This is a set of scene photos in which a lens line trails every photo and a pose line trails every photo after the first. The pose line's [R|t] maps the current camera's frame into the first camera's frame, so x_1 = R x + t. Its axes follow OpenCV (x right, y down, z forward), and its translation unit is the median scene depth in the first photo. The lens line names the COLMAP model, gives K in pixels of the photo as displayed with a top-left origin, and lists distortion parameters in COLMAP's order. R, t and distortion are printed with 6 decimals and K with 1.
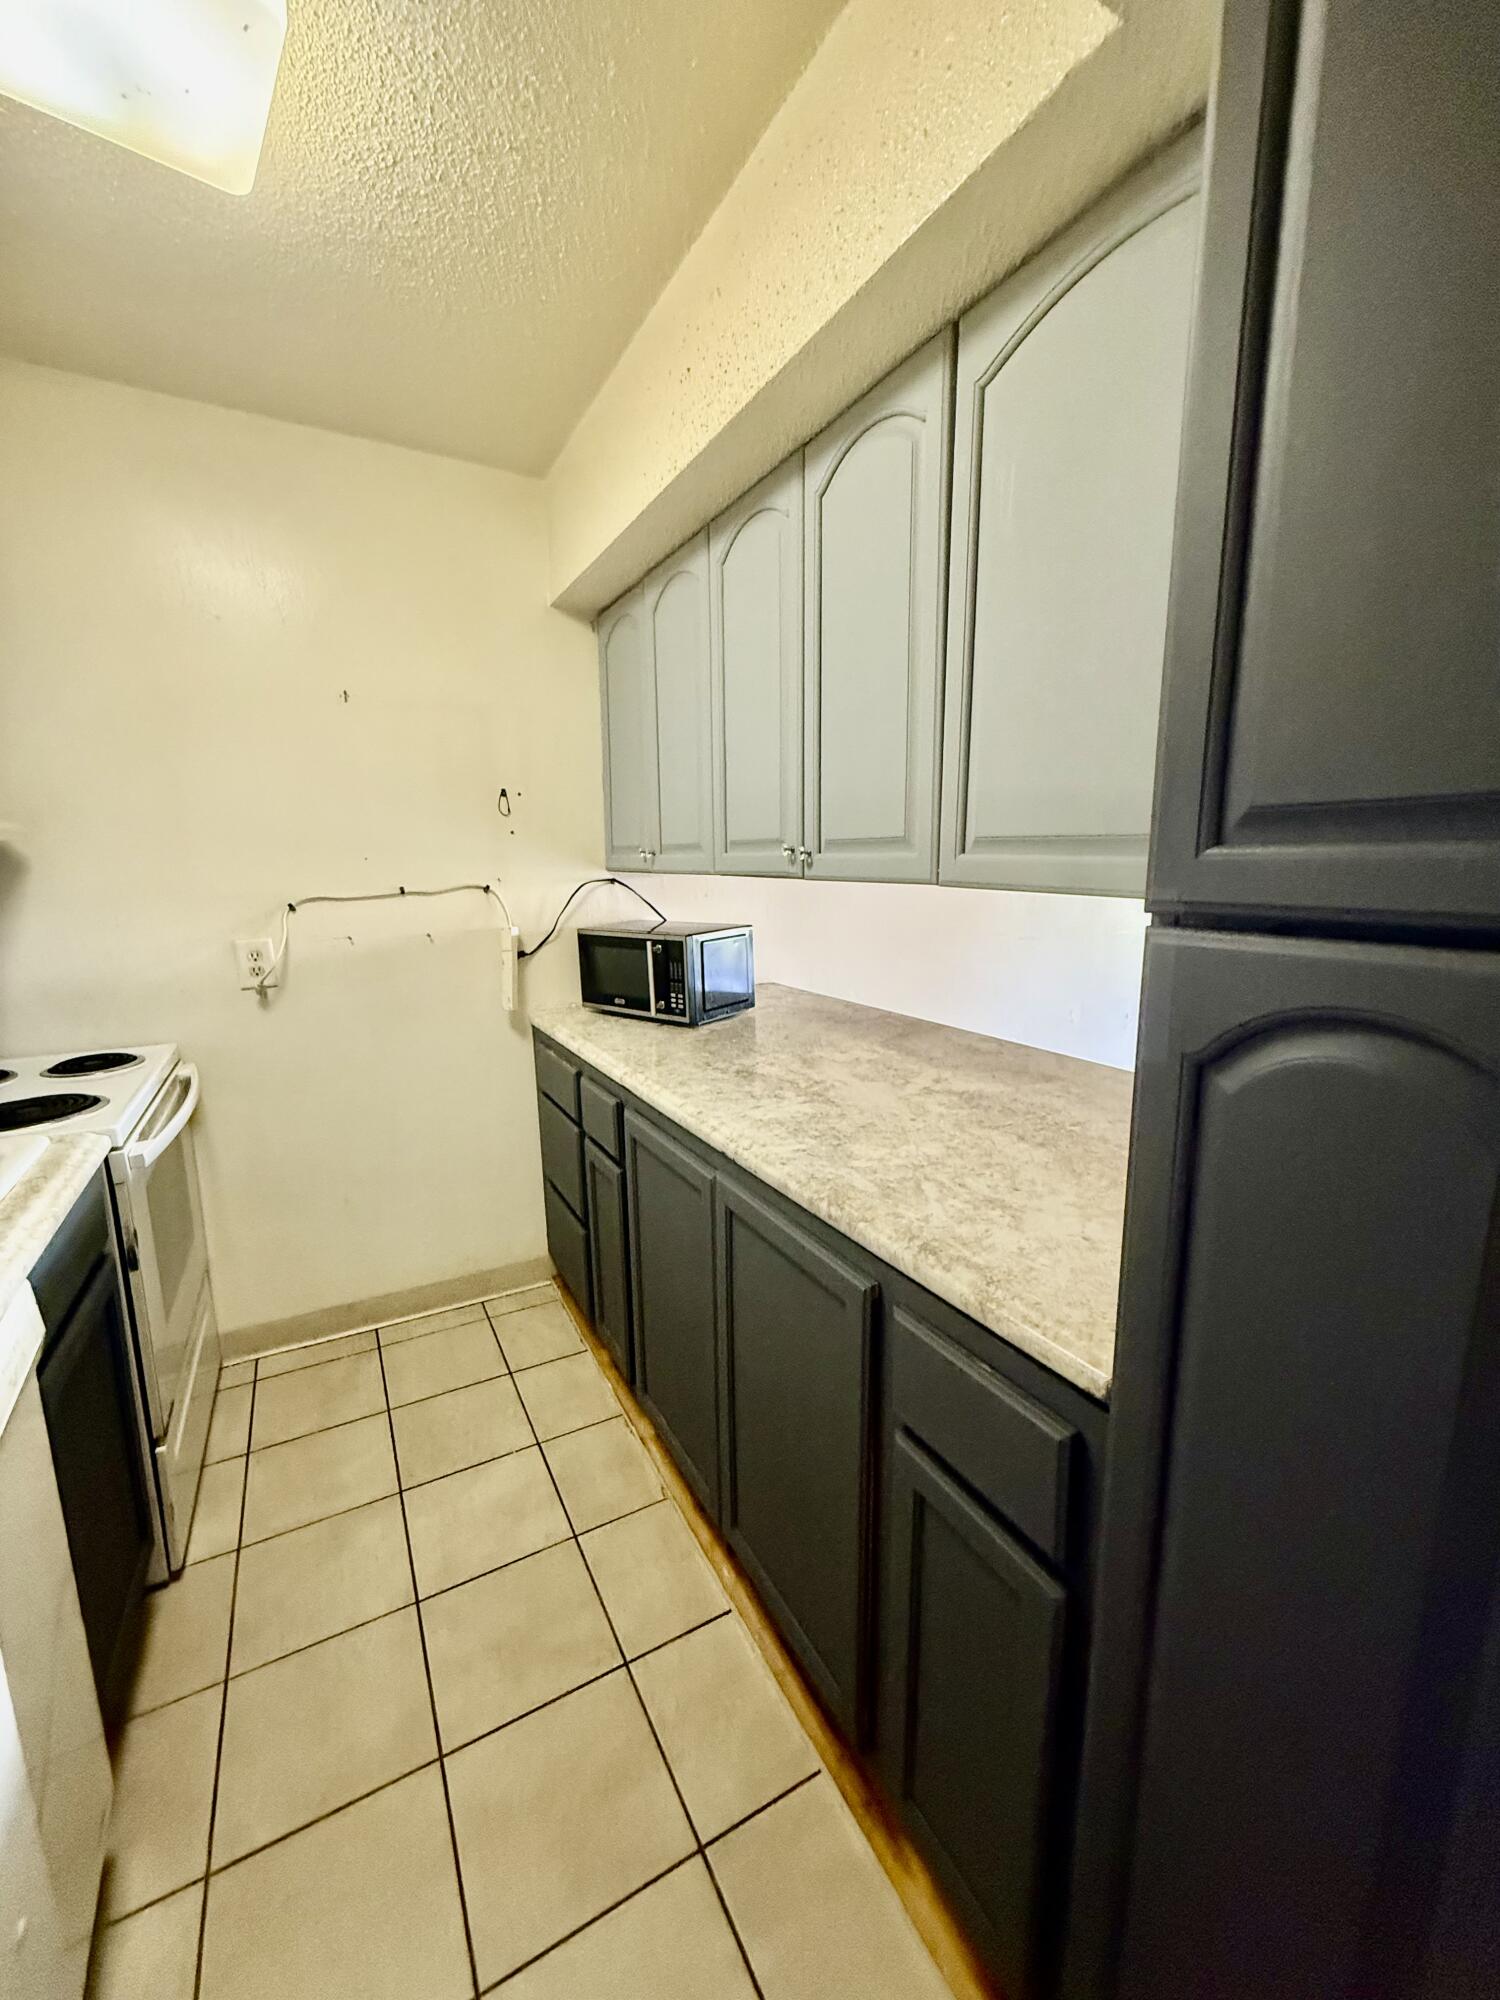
lens RADIAL K [[798.4, 0, 750.0], [0, 798.4, 1000.0], [0, 0, 1]] dist [-0.002409, -0.000386]
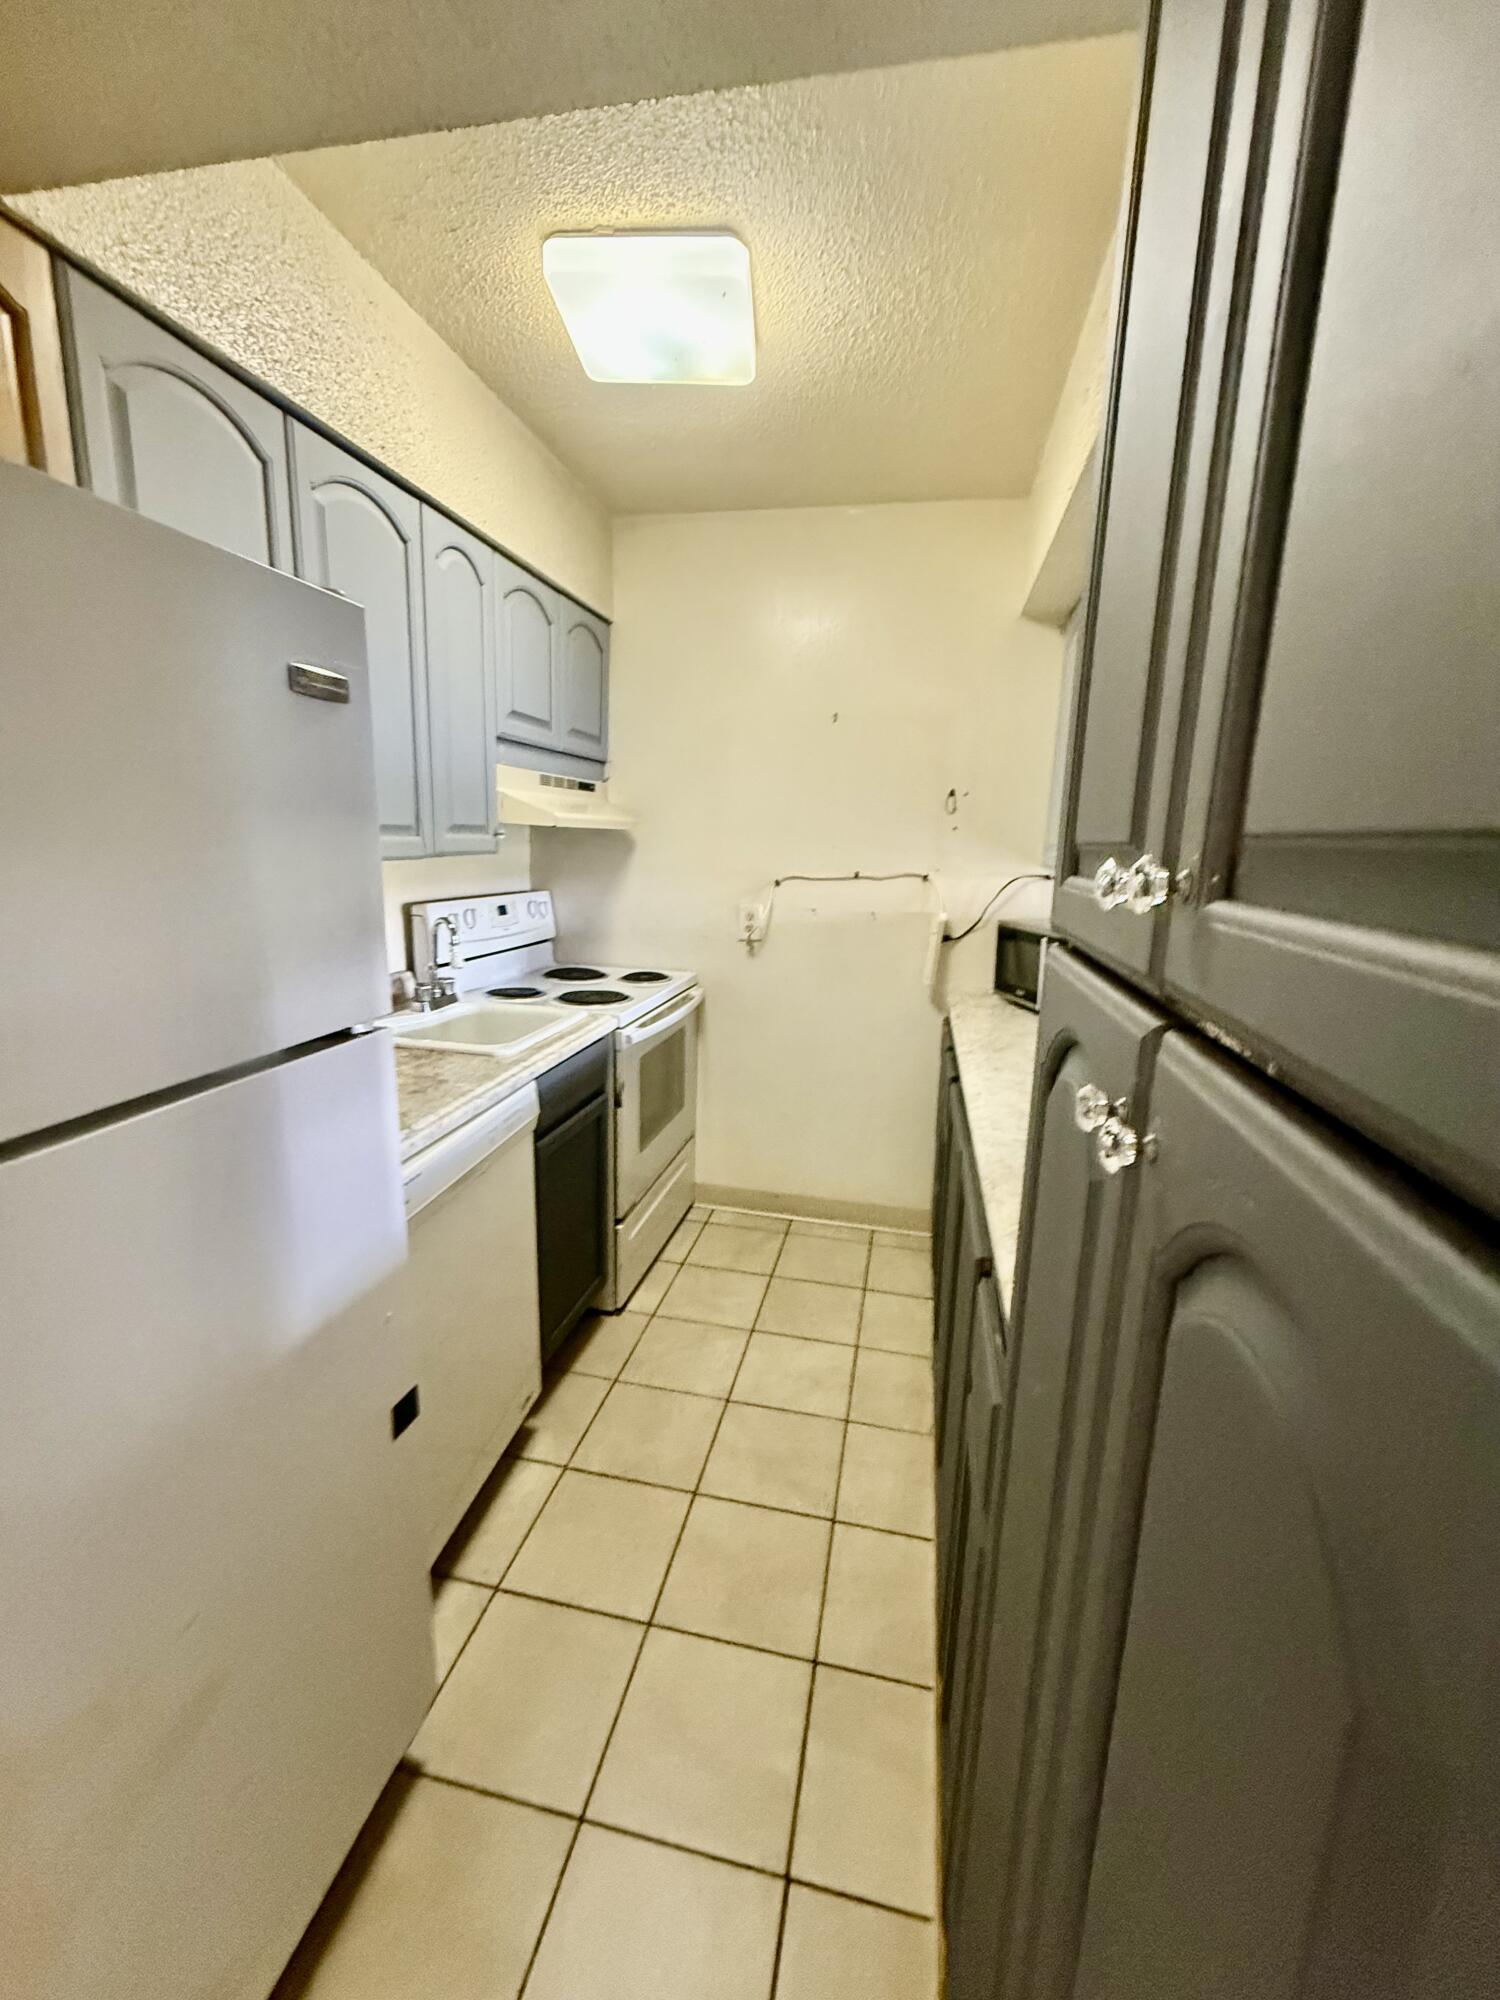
lens RADIAL K [[795.4, 0, 750.0], [0, 795.4, 1000.0], [0, 0, 1]] dist [-0.000248, -0.000126]
pose [[0.758898, 0.157270, -0.631934, 0.251912], [-0.147487, 0.986693, 0.068440, -0.008581], [0.634288, 0.041263, 0.771995, -0.032893]]
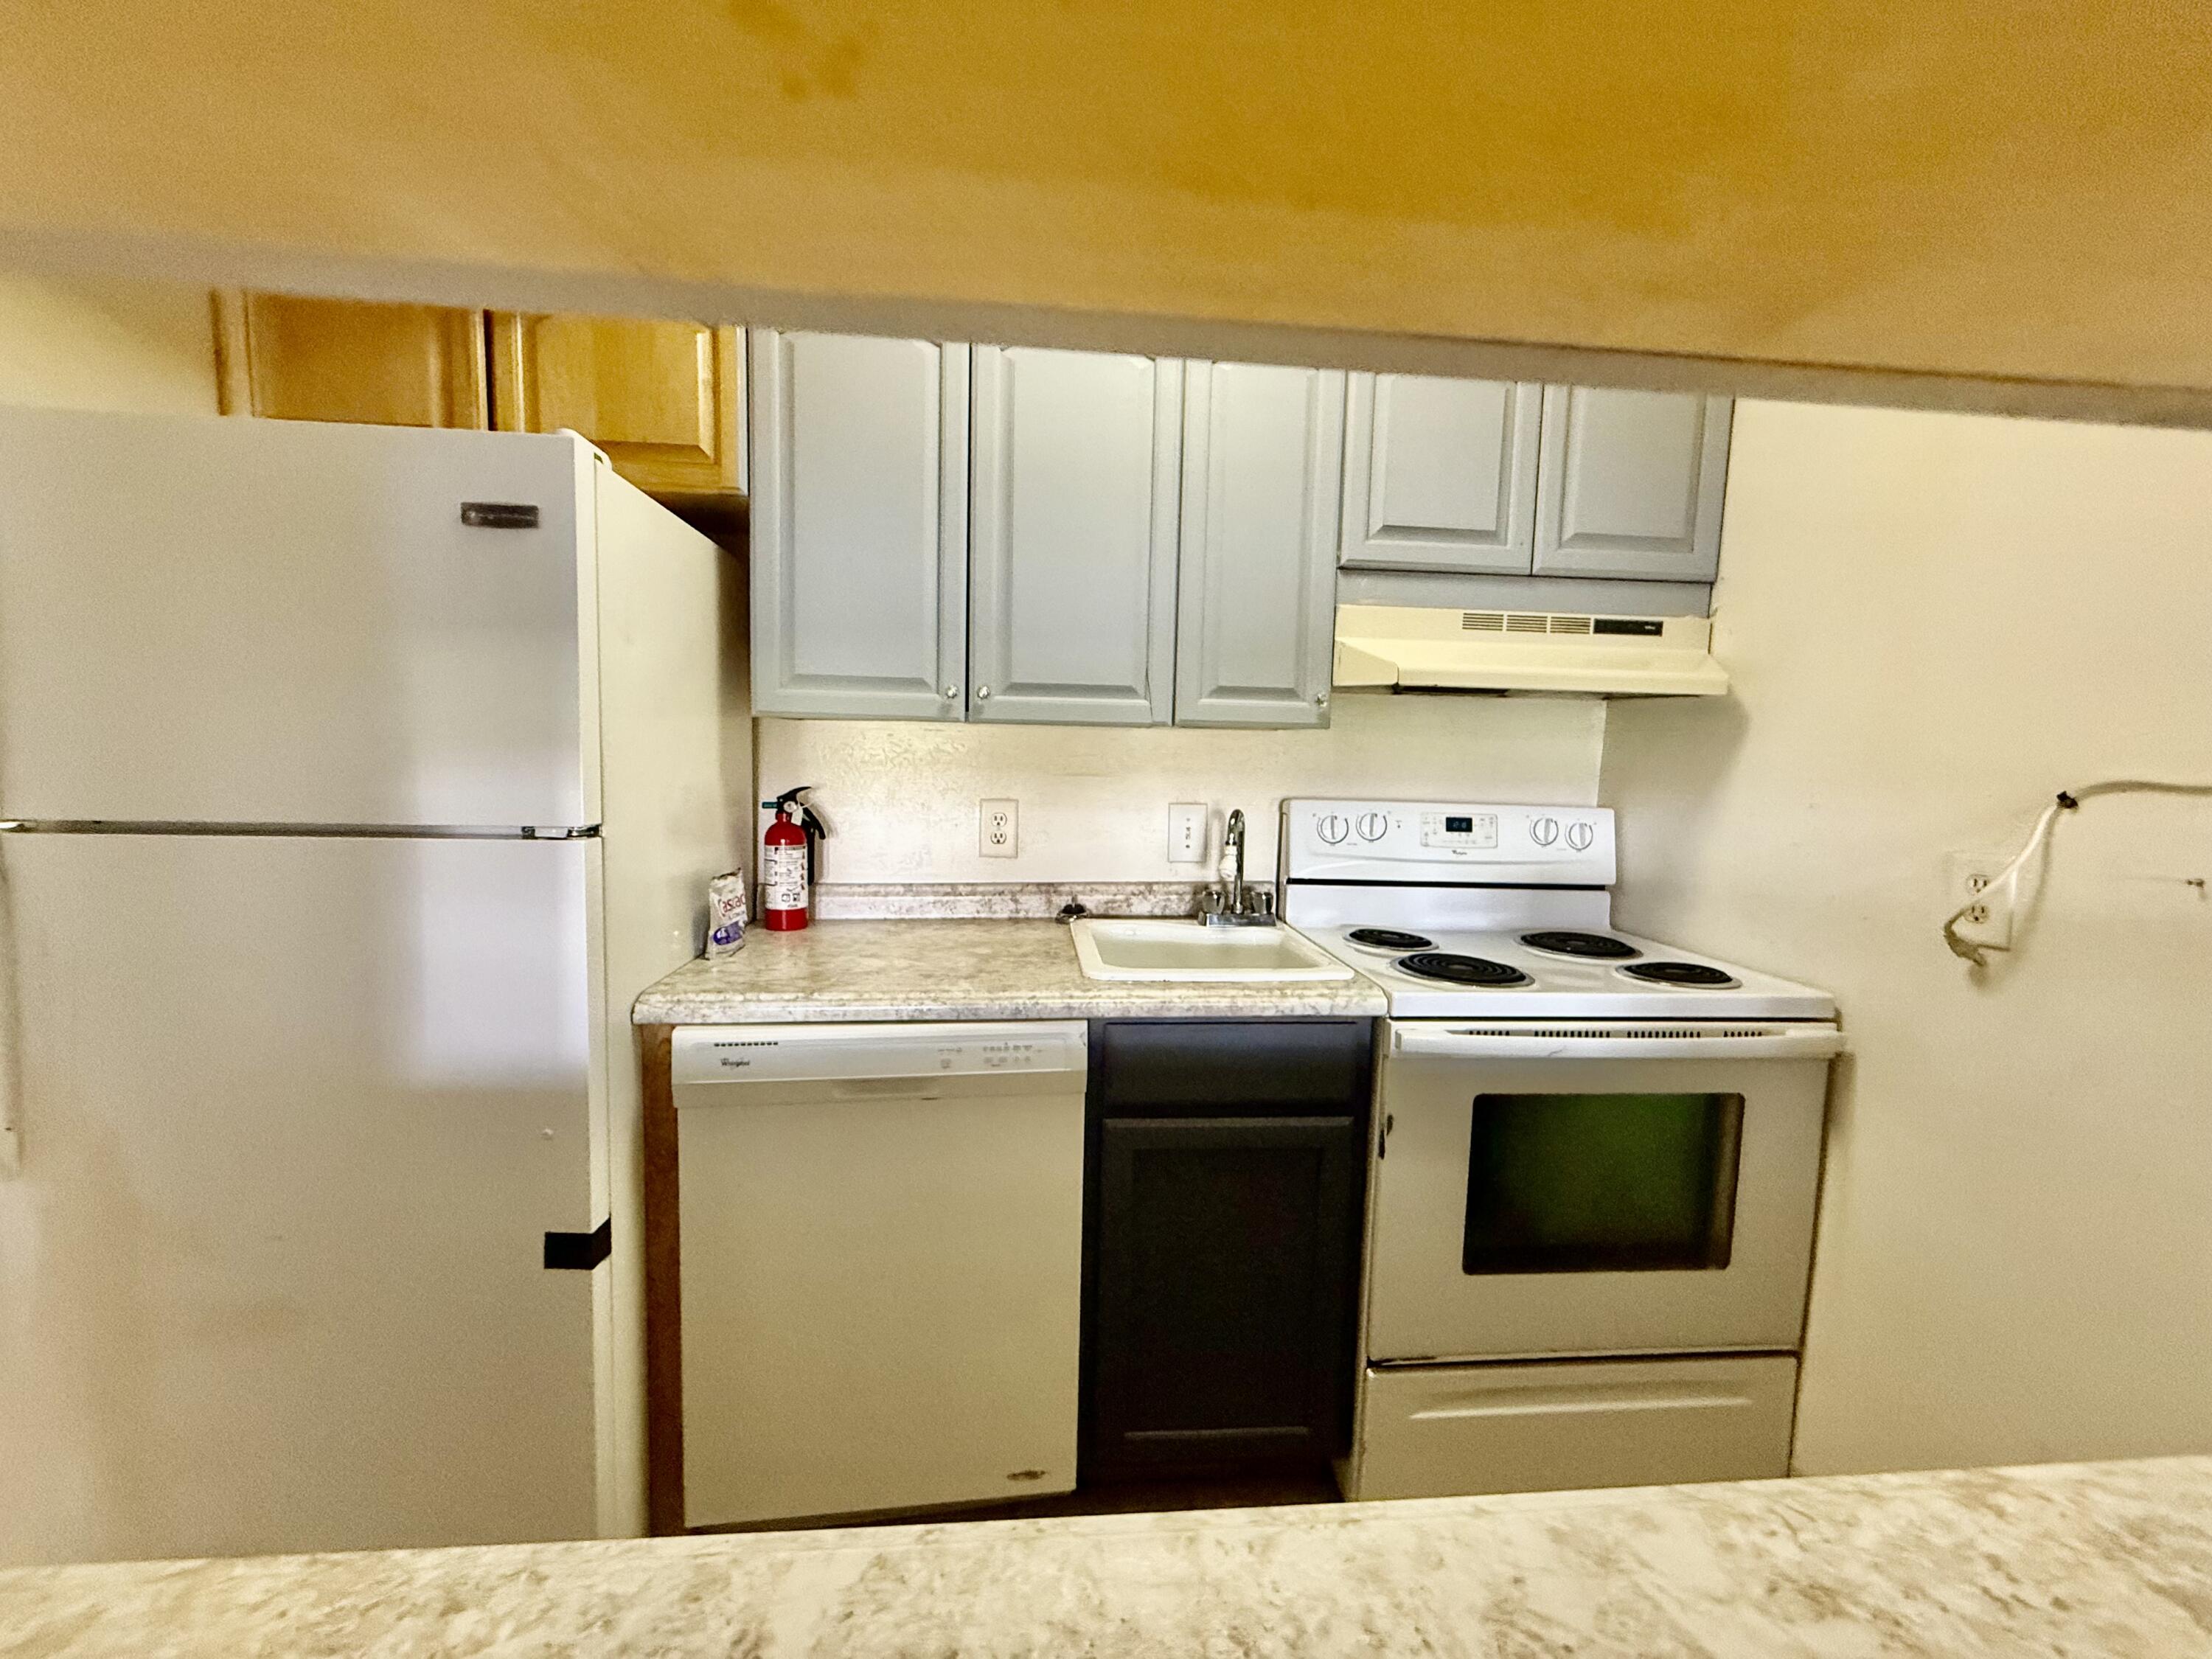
lens RADIAL K [[879.7, 0, 1106.0], [0, 879.7, 829.5], [0, 0, 1]] dist [-0.000248, -0.000126]
pose [[-0.387778, 0.070993, -0.919015, 0.147575], [-0.184597, 0.970850, 0.152888, -0.072977], [0.903080, 0.228934, -0.363369, 0.674990]]
